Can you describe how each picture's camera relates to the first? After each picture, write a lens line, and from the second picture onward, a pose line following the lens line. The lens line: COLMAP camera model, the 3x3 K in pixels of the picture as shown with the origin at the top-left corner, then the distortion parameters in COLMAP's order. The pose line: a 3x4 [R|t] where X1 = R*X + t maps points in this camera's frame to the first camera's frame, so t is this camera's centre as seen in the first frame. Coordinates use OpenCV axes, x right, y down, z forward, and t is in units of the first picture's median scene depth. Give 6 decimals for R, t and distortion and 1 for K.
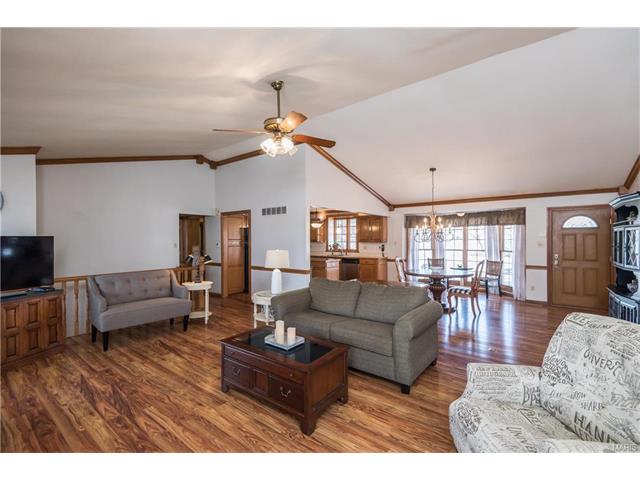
lens RADIAL K [[295.3, 0, 336.1], [0, 295.3, 238.3], [0, 0, 1]] dist [0.015332, -0.010000]
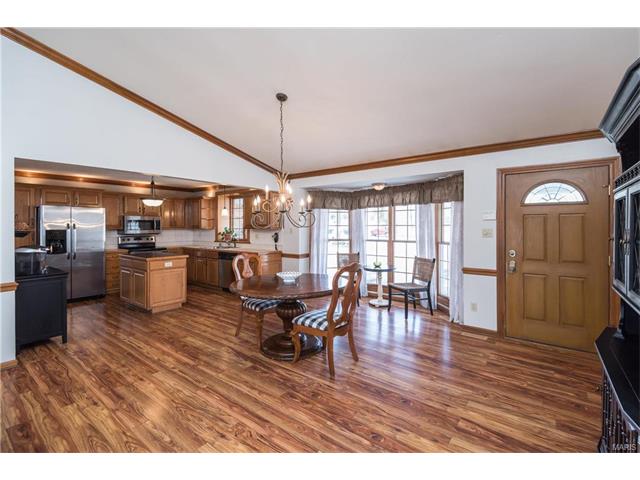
lens RADIAL K [[295.3, 0, 333.0], [0, 295.3, 229.5], [0, 0, 1]] dist [0.015332, -0.010000]
pose [[0.999960, 0.002877, 0.008523, 0.375474], [-0.002977, 0.999926, 0.011801, 0.007421], [-0.008488, -0.011826, 0.999894, 0.412818]]
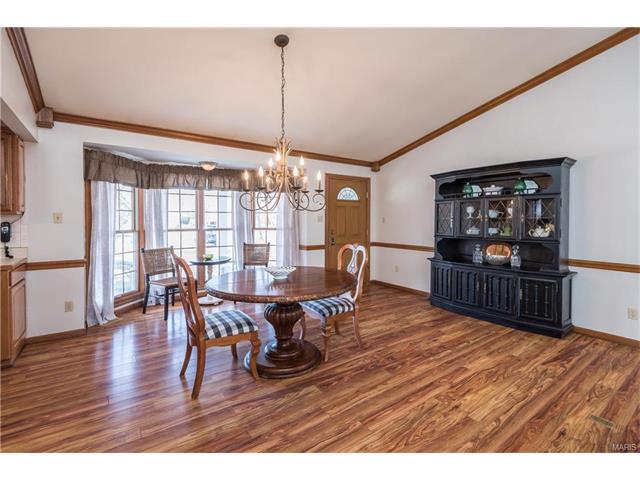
lens RADIAL K [[295.3, 0, 314.9], [0, 295.3, 225.1], [0, 0, 1]] dist [0.015332, -0.010000]
pose [[0.308785, -0.014885, 0.951015, -0.066709], [-0.004309, 0.999845, 0.017049, 0.024067], [-0.951122, -0.009363, 0.308673, 0.754125]]
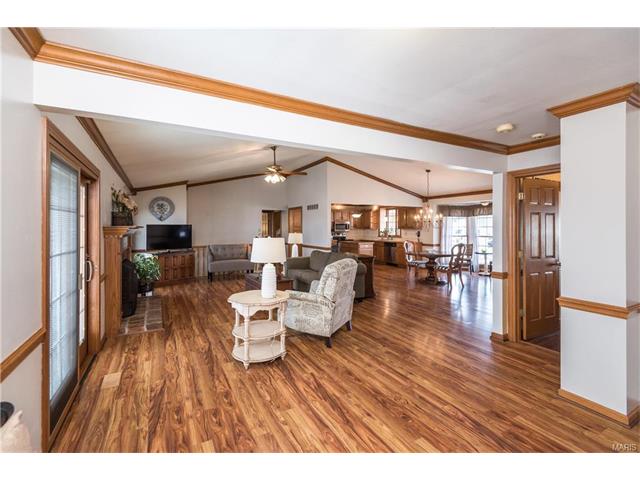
lens RADIAL K [[295.3, 0, 331.7], [0, 295.3, 228.0], [0, 0, 1]] dist [0.015332, -0.010000]
pose [[0.922632, 0.003132, -0.385668, 0.383958], [-0.000731, 0.999979, 0.006372, 0.001882], [0.385680, -0.005597, 0.922616, -0.270559]]
